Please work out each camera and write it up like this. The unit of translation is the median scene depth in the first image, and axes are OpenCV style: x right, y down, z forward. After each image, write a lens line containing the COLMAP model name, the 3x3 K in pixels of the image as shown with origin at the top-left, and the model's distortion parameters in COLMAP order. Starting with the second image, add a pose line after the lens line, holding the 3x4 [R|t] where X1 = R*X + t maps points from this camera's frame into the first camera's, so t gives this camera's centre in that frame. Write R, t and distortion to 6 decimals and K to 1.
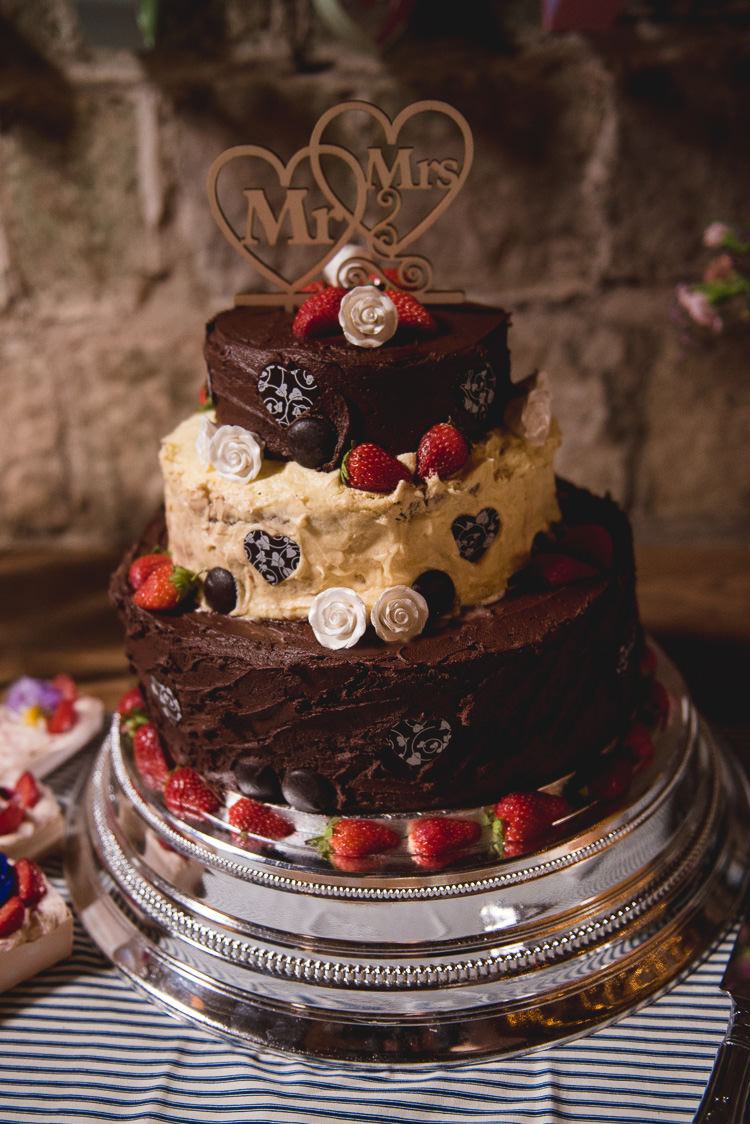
lens RADIAL K [[1021.3, 0, 367.3], [0, 1021.3, 562.5], [0, 0, 1]] dist [-0.003216, 0.000000]
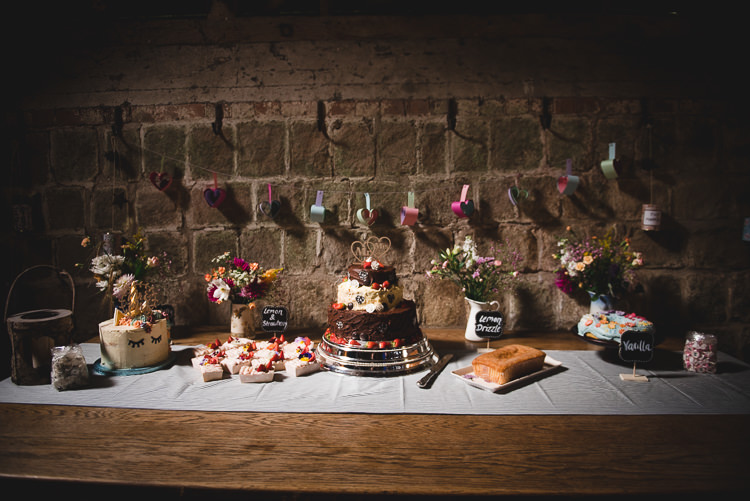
lens RADIAL K [[518.3, 0, 374.4], [0, 518.3, 249.1], [0, 0, 1]] dist [0.001638, 0.000020]
pose [[0.992599, 0.060583, 0.105243, -0.220989], [-0.016666, 0.926424, -0.376113, 0.561852], [-0.120286, 0.371575, 0.920578, -1.302002]]
